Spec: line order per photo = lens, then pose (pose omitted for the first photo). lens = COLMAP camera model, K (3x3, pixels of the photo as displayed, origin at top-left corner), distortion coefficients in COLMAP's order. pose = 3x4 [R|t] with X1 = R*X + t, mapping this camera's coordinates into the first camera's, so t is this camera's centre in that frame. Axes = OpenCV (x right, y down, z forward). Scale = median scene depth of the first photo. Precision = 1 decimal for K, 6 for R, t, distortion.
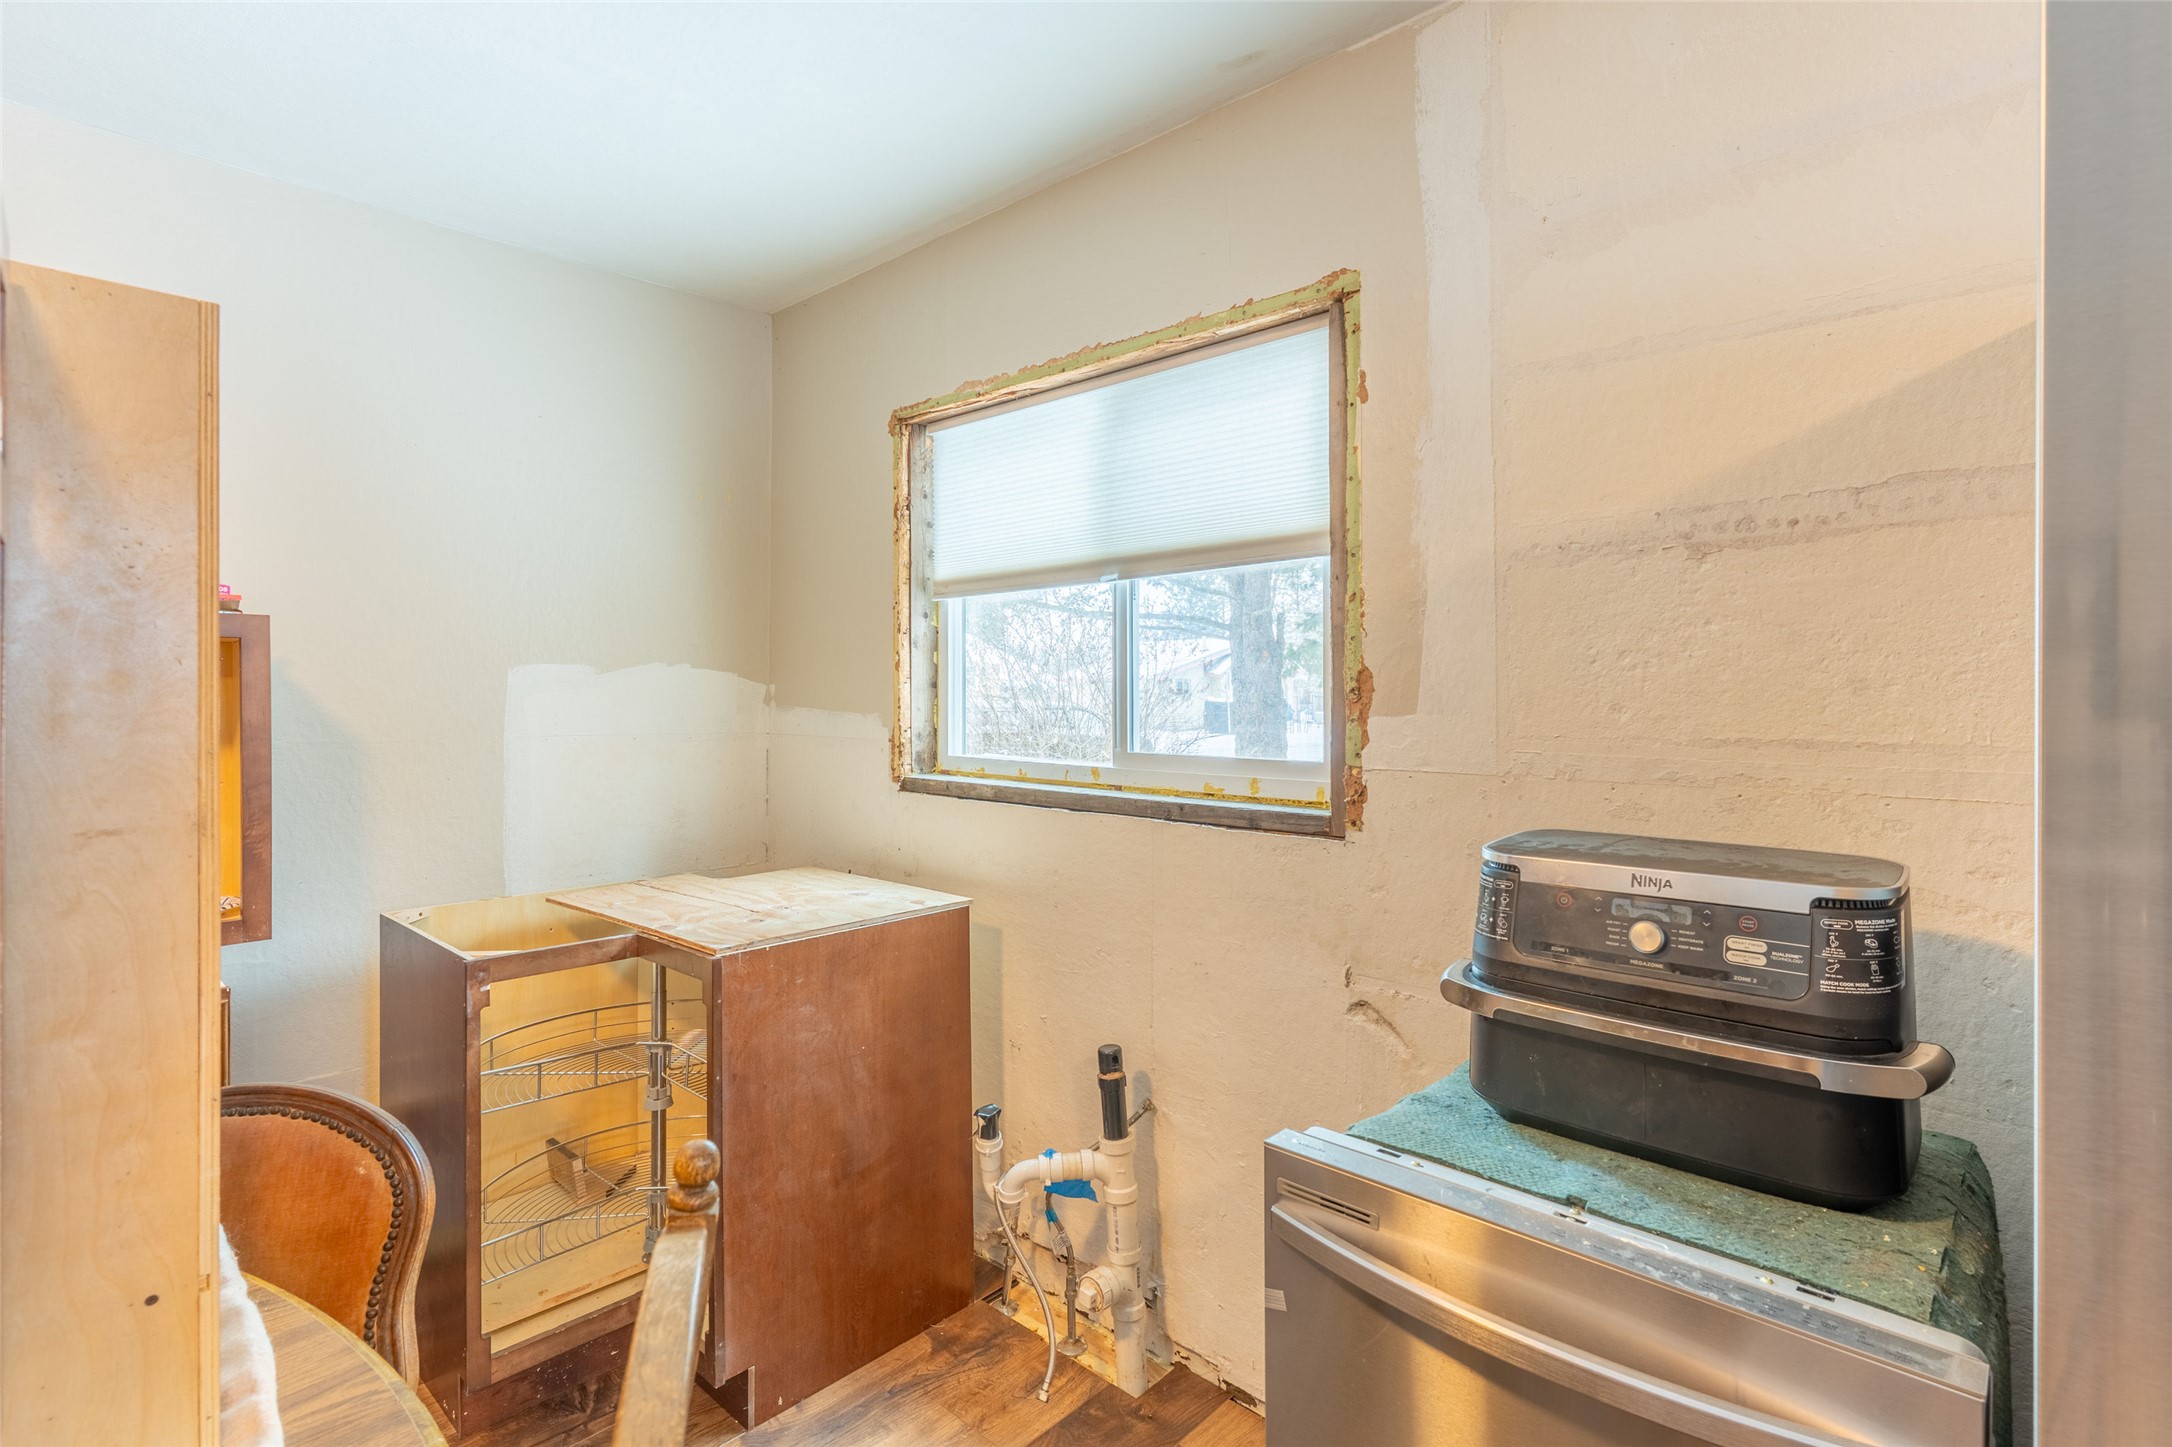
lens RADIAL K [[1027.8, 0, 1081.4], [0, 1027.8, 691.1], [0, 0, 1]] dist [-0.001294, 0.002728]
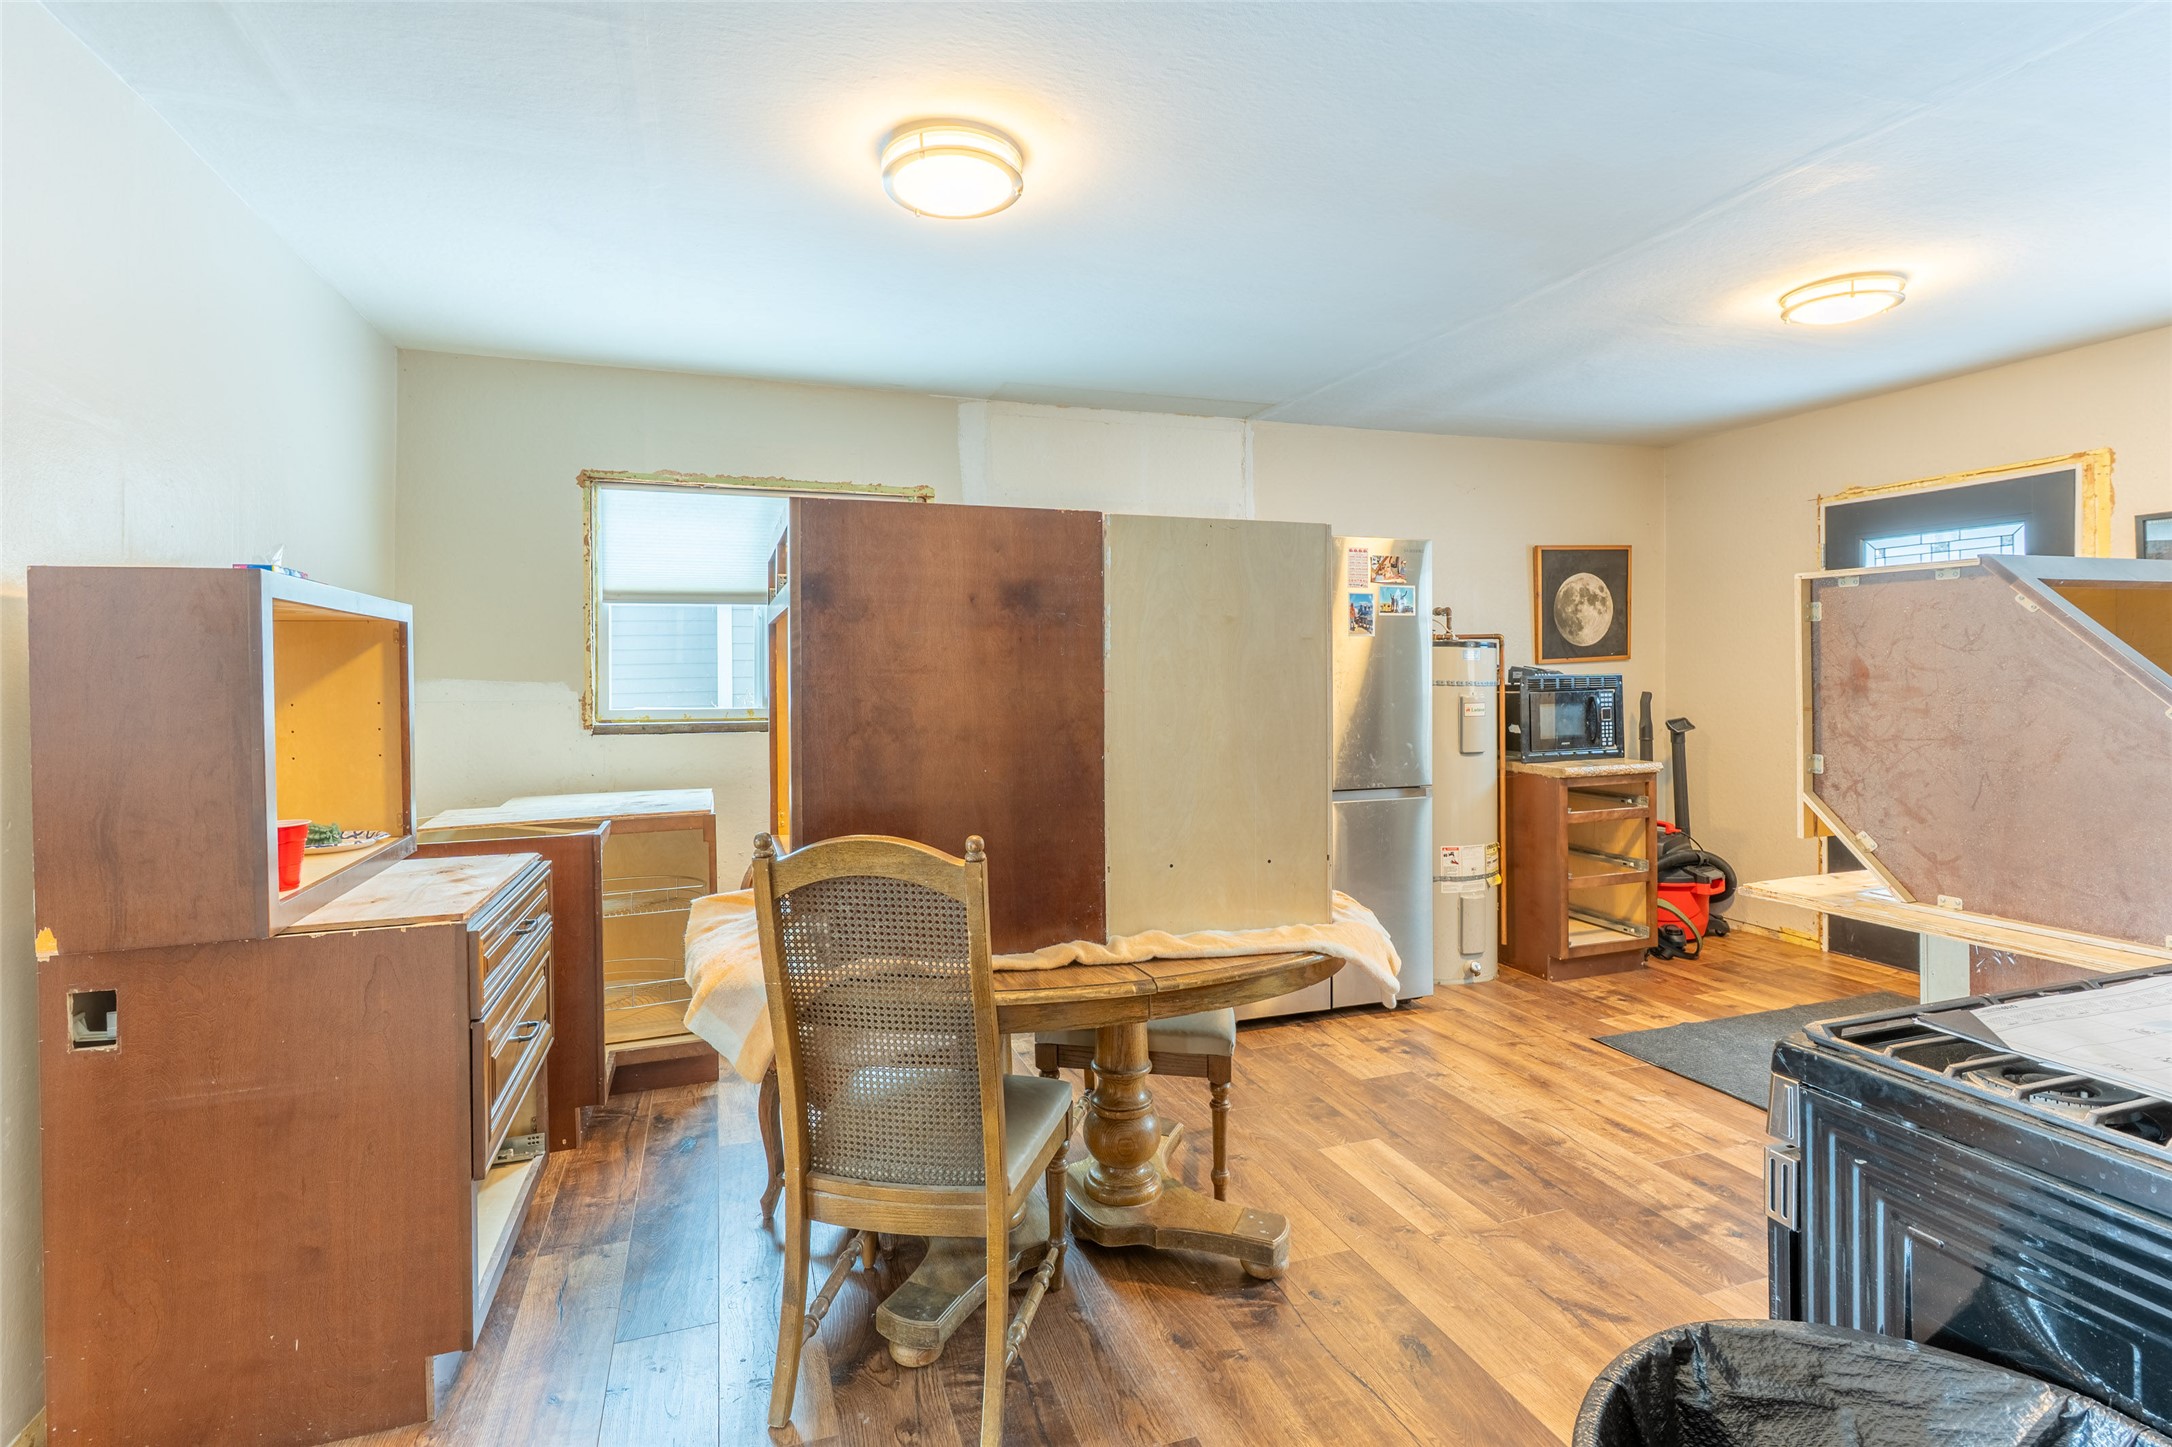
lens RADIAL K [[1027.8, 0, 1066.6], [0, 1027.8, 686.2], [0, 0, 1]] dist [-0.001294, 0.002728]
pose [[0.473099, -0.015643, 0.880870, -1.305038], [0.007121, 0.999878, 0.013932, 0.015336], [-0.880980, -0.000319, 0.473153, -0.313395]]
